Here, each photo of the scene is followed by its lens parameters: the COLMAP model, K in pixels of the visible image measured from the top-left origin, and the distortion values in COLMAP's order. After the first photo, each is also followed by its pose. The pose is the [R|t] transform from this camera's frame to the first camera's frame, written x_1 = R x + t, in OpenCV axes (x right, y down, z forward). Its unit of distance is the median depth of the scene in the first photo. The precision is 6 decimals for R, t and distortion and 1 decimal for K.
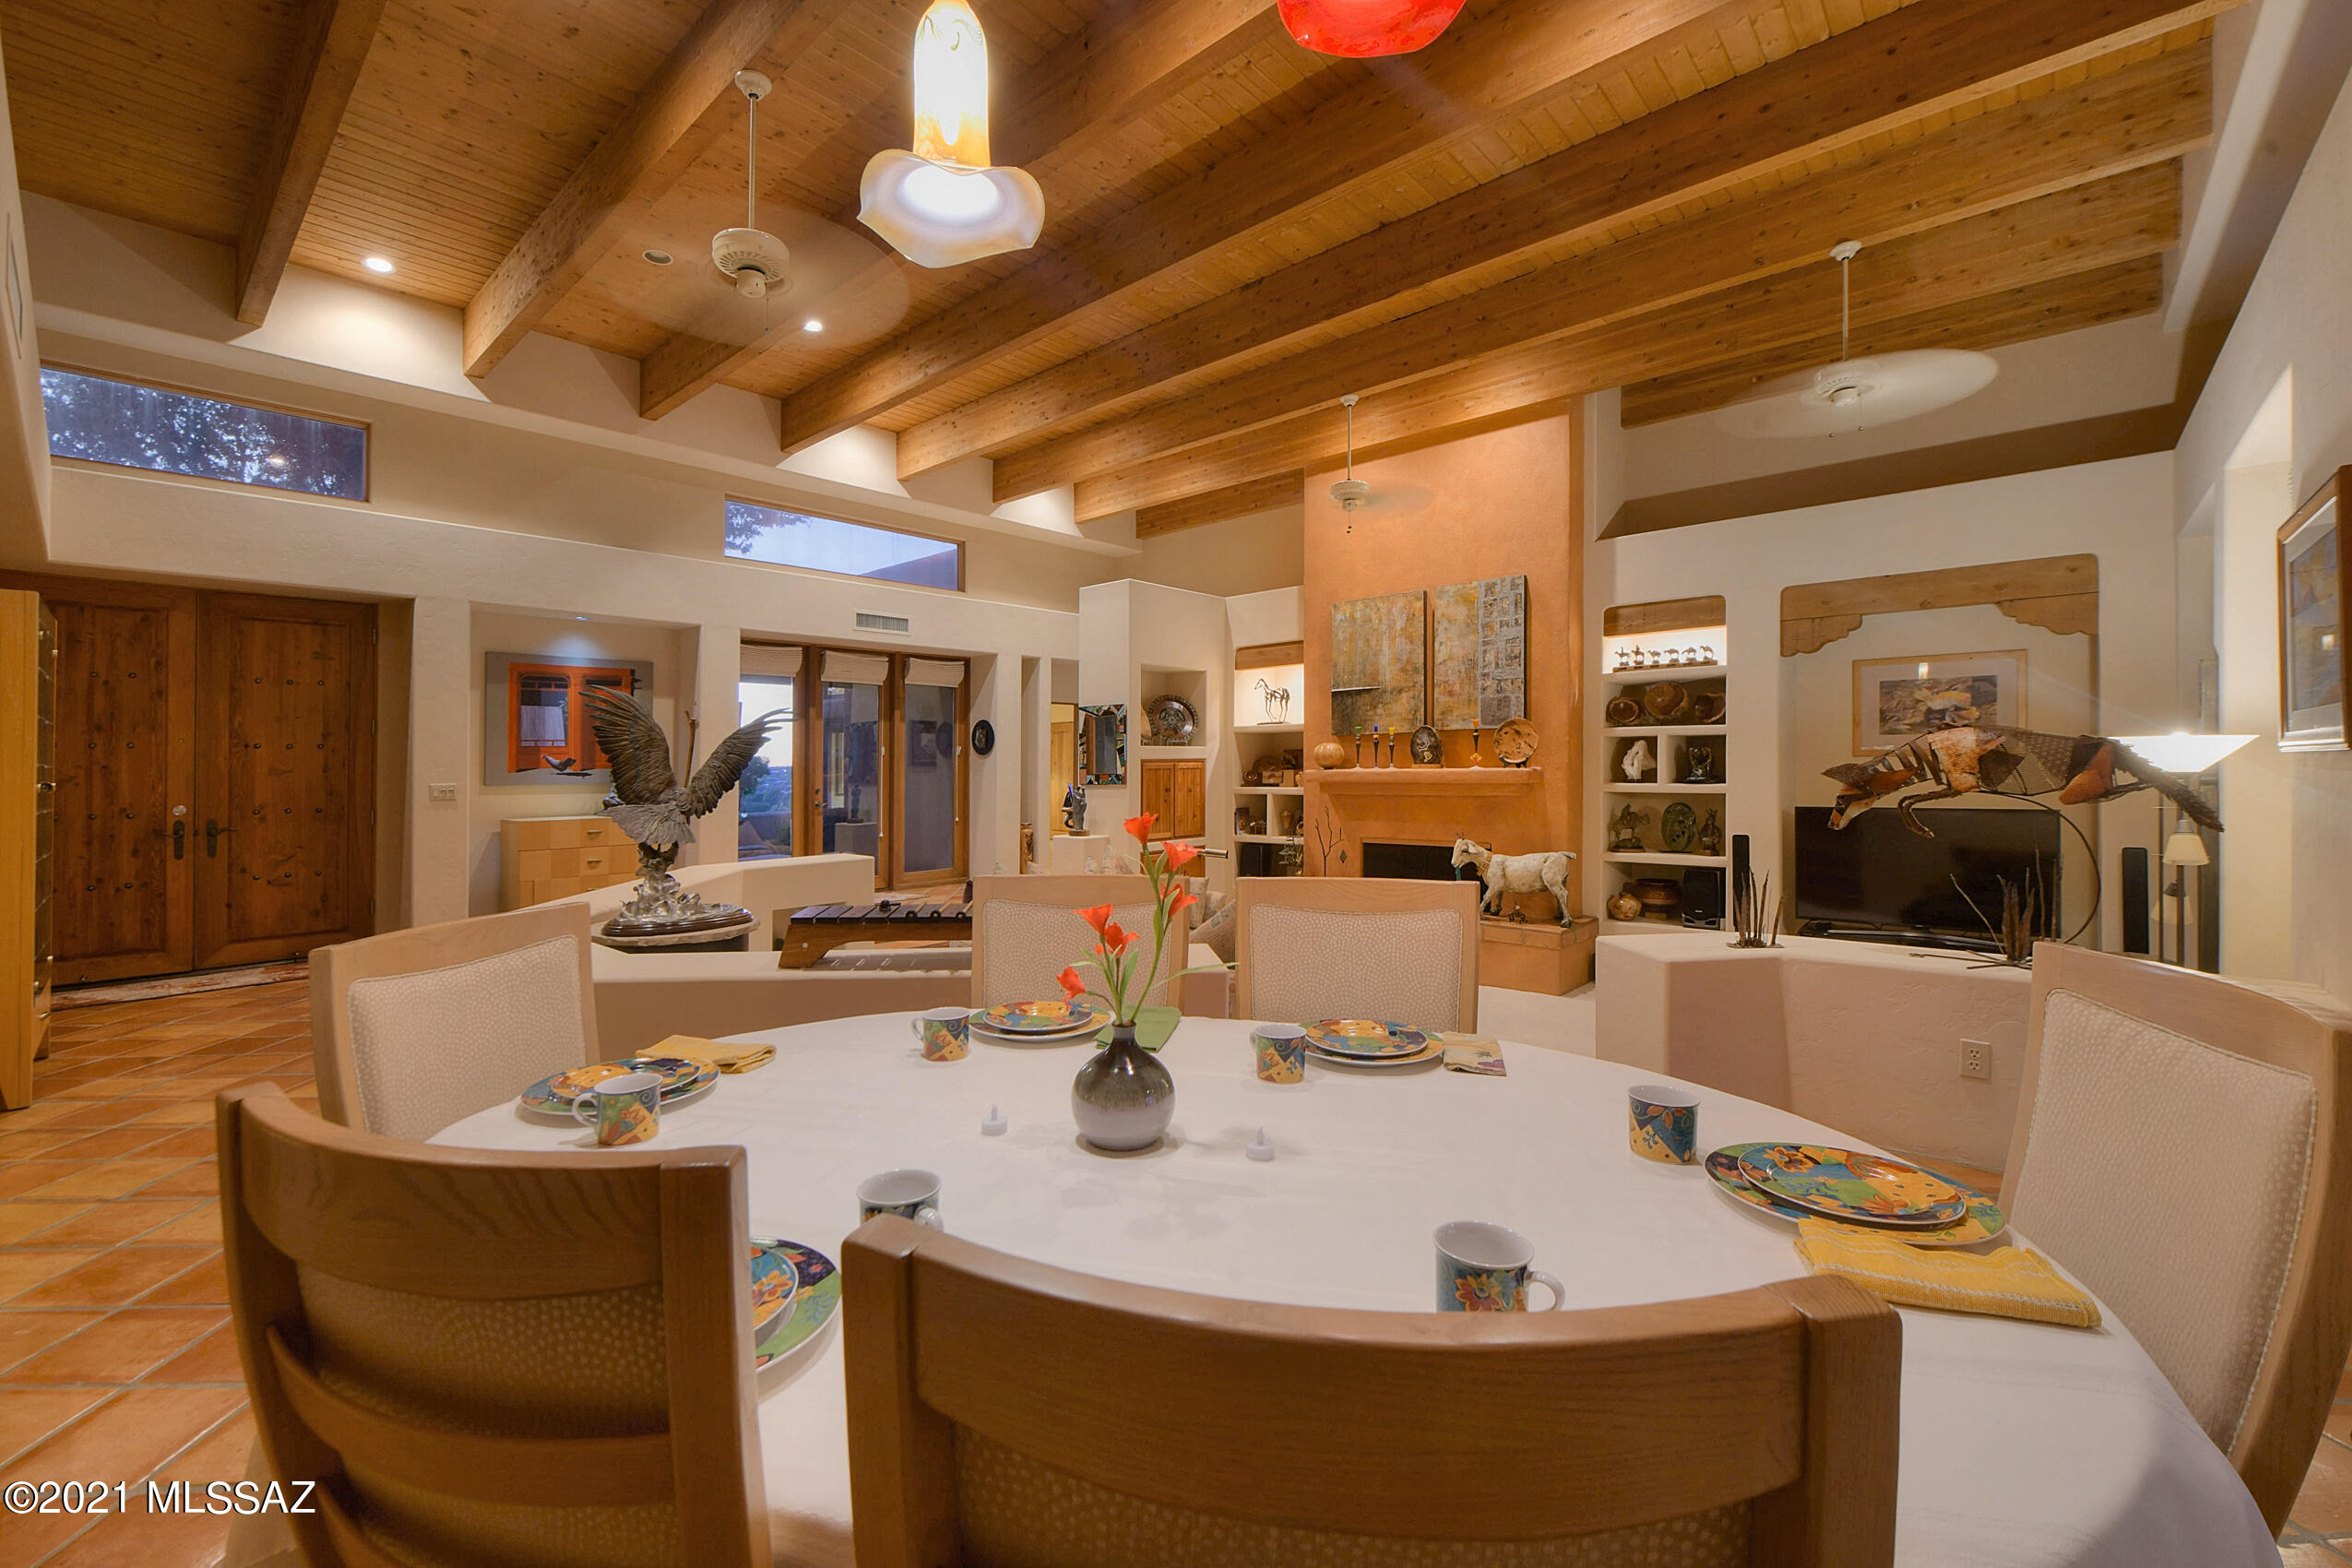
lens RADIAL K [[960.3, 0, 1164.3], [0, 960.3, 767.5], [0, 0, 1]] dist [-0.014583, -0.000377]
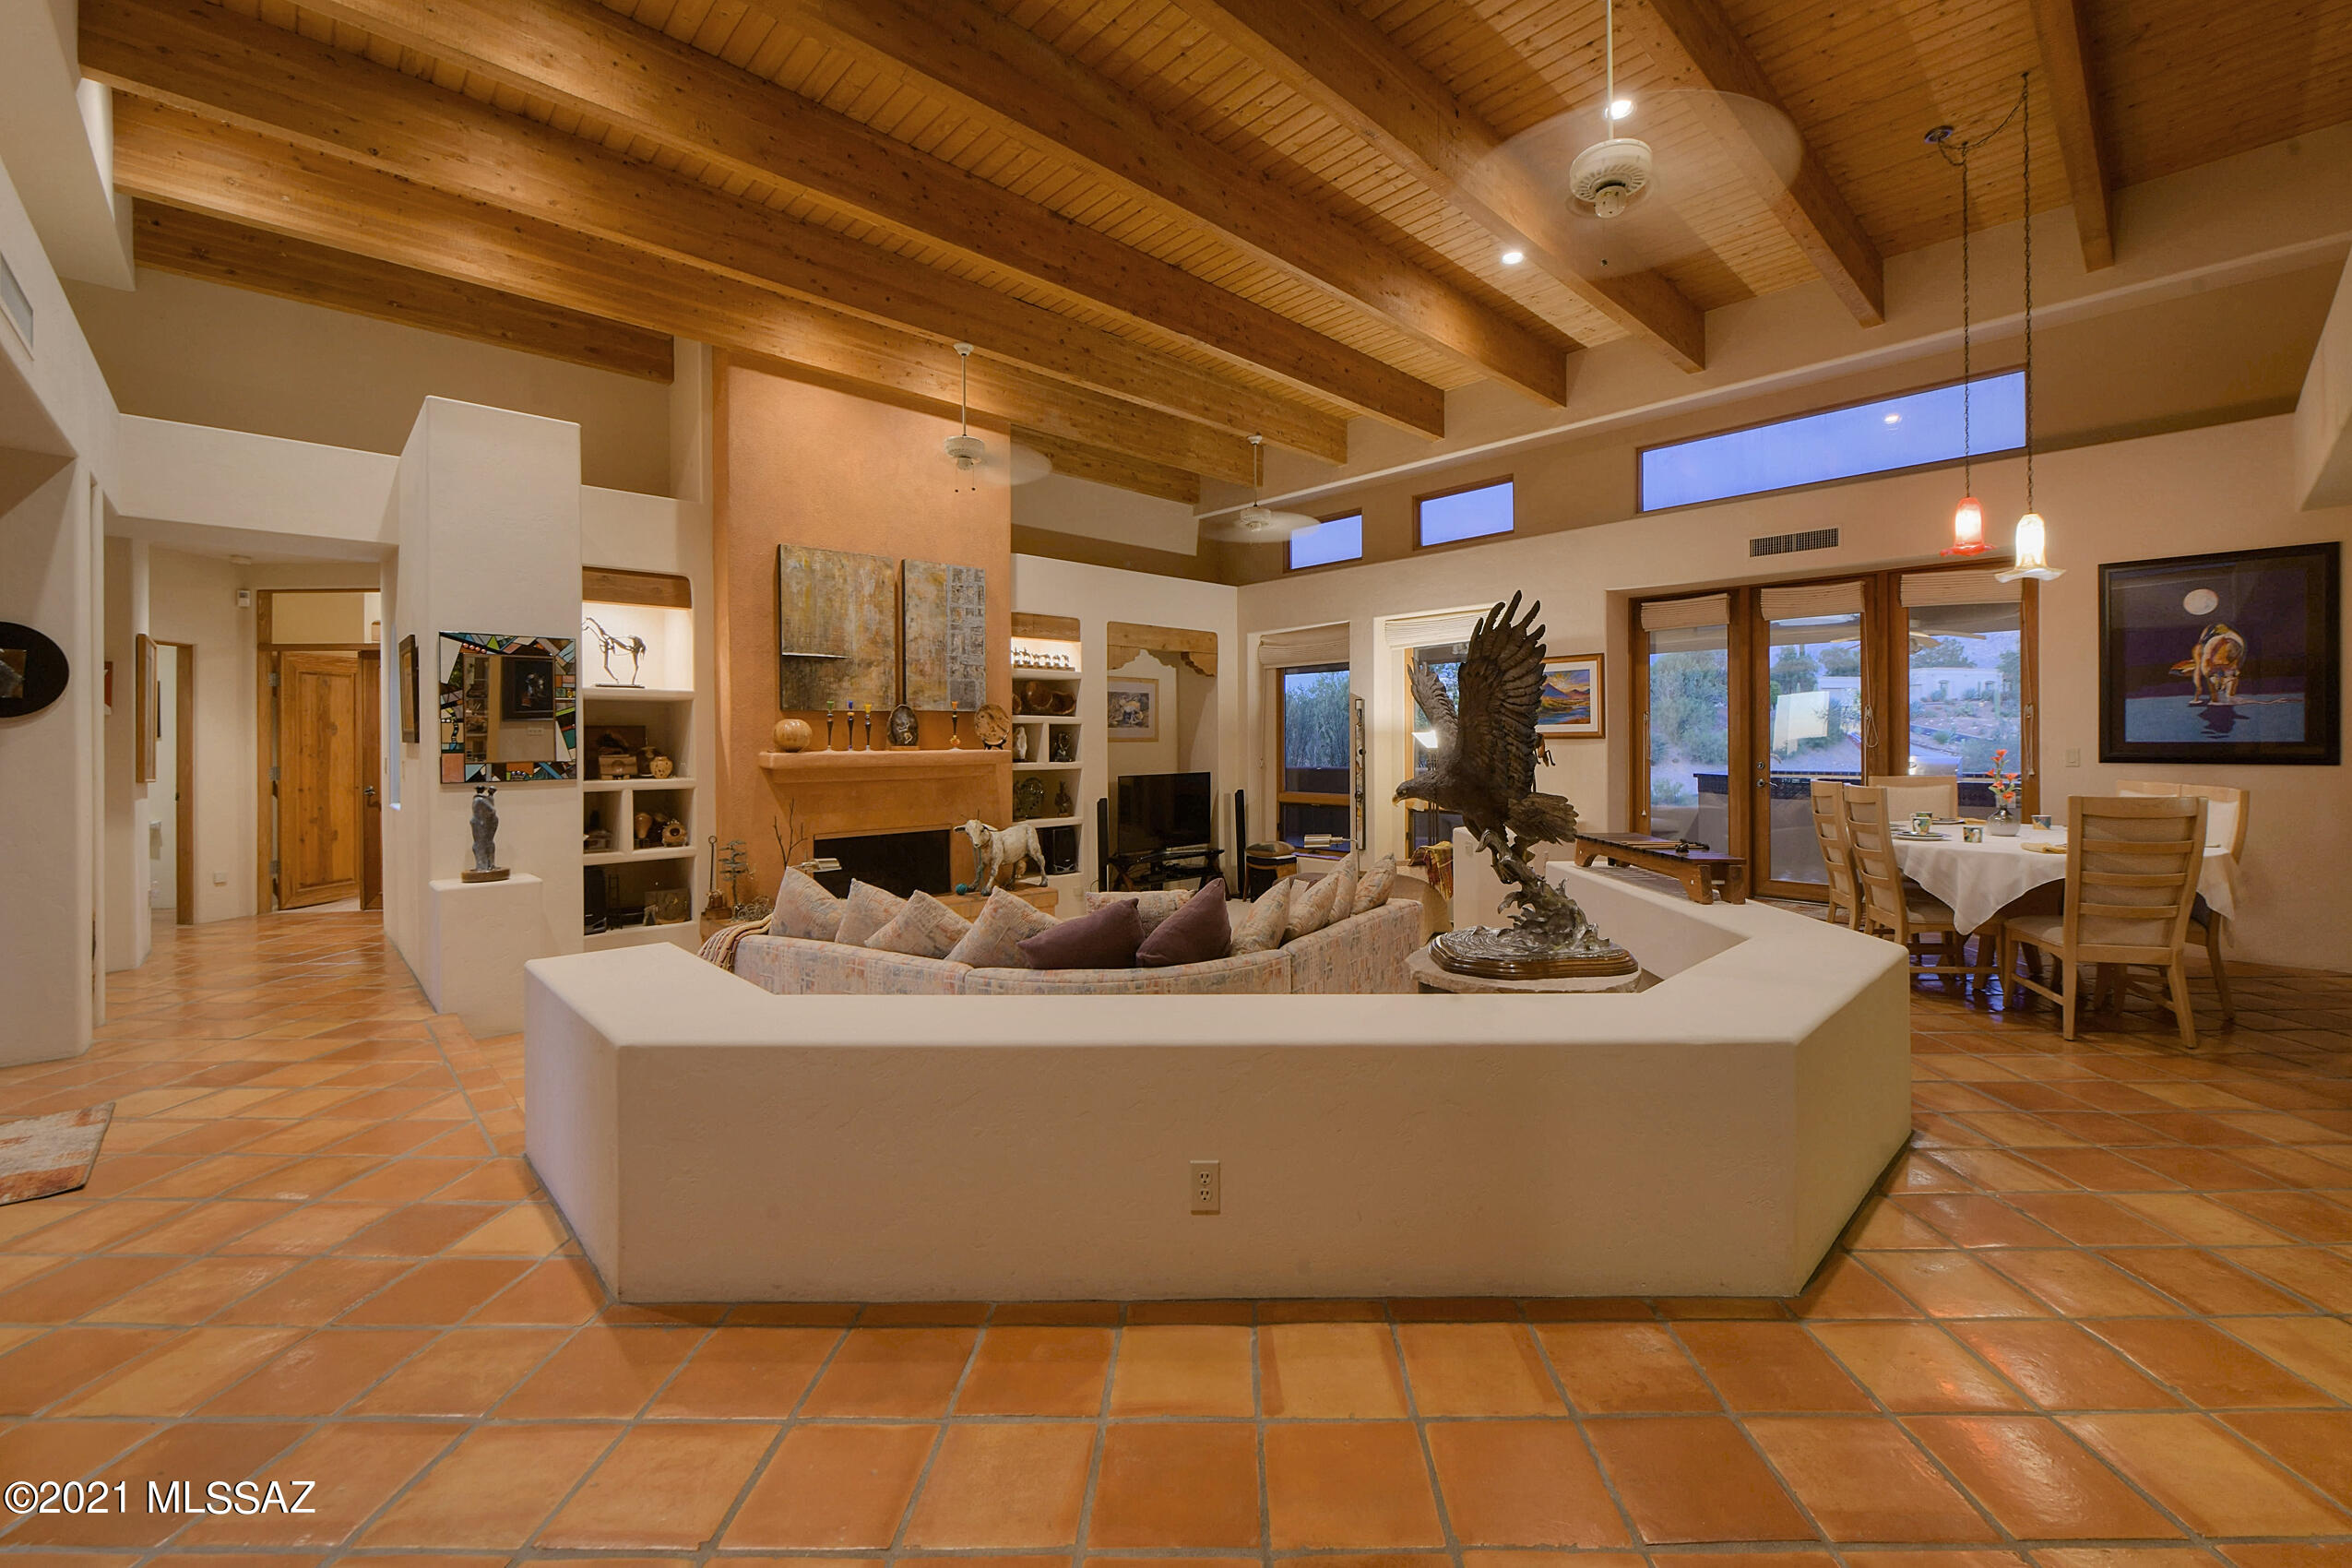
lens RADIAL K [[960.3, 0, 1241.2], [0, 960.3, 763.4], [0, 0, 1]] dist [-0.014583, -0.000377]
pose [[0.056115, -0.015216, 0.998308, -0.658066], [0.001380, 0.999884, 0.015163, -0.000305], [-0.998423, 0.000527, 0.056130, 0.631972]]
